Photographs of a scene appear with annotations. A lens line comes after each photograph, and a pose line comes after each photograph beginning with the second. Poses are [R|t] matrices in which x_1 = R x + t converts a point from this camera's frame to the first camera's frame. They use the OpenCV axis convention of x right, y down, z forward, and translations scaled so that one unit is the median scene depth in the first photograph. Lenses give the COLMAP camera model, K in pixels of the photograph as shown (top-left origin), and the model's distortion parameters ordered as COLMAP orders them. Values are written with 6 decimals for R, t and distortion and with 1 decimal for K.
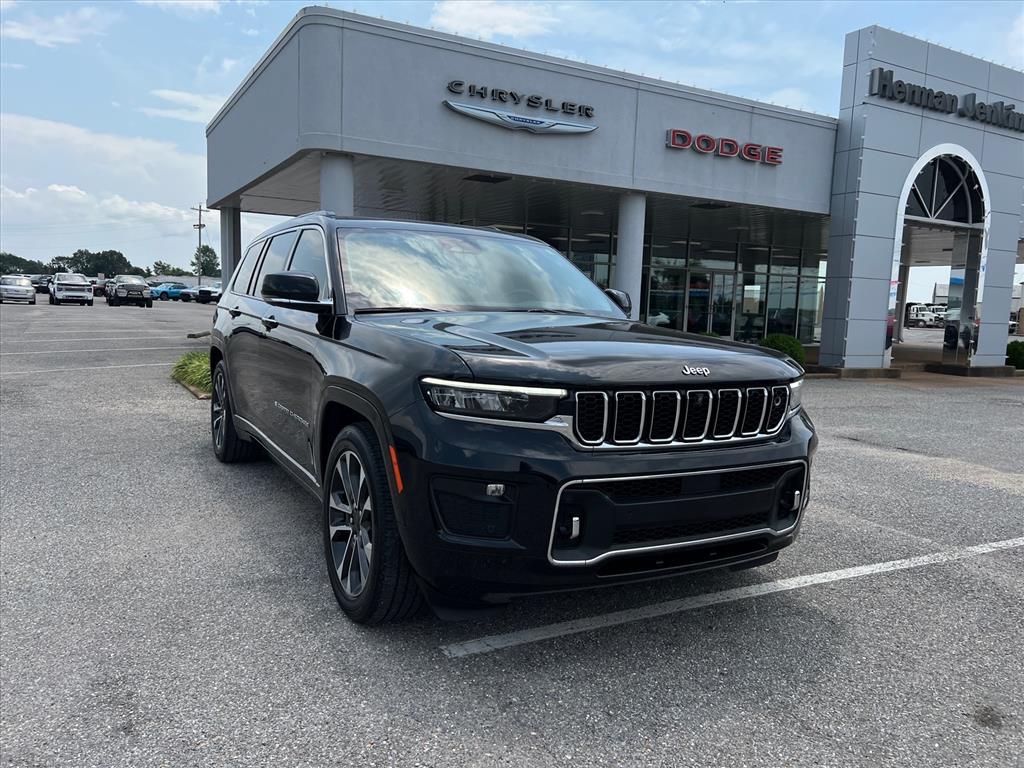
lens RADIAL K [[779.7, 0, 520.5], [0, 779.7, 385.8], [0, 0, 1]] dist [0.045028, -0.048772]
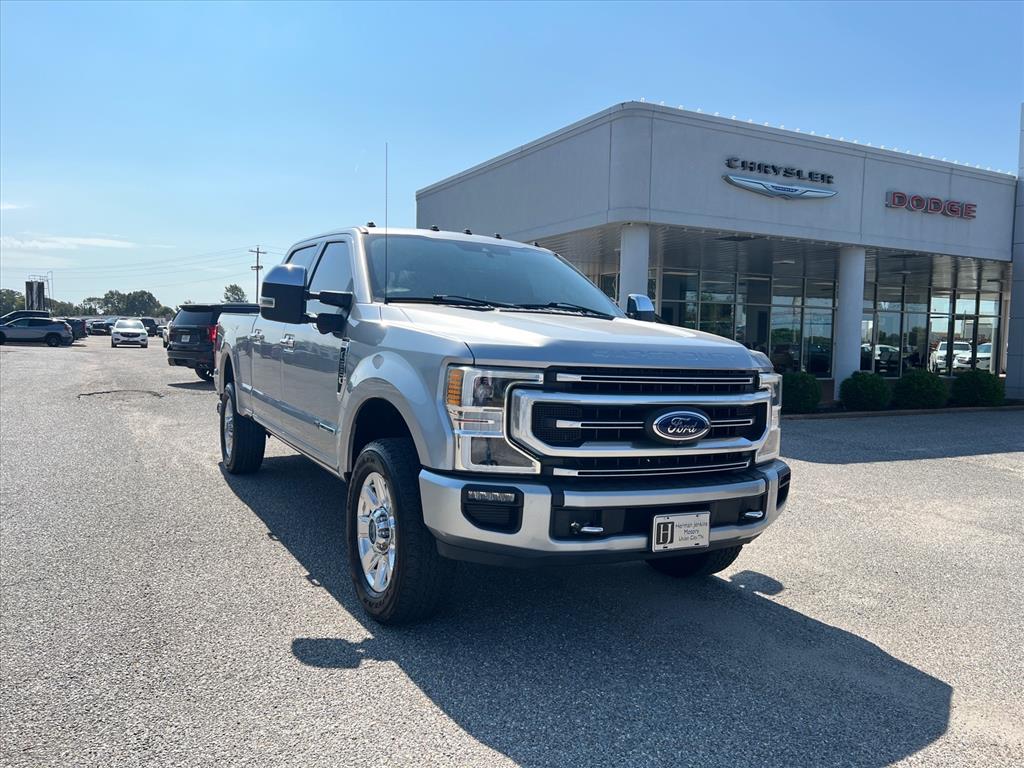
lens RADIAL K [[779.7, 0, 513.4], [0, 779.7, 380.9], [0, 0, 1]] dist [0.045028, -0.048772]
pose [[0.999837, -0.014101, -0.011248, -0.301825], [0.013563, 0.998821, -0.046615, -0.008076], [0.011892, 0.046454, 0.998850, -0.109221]]
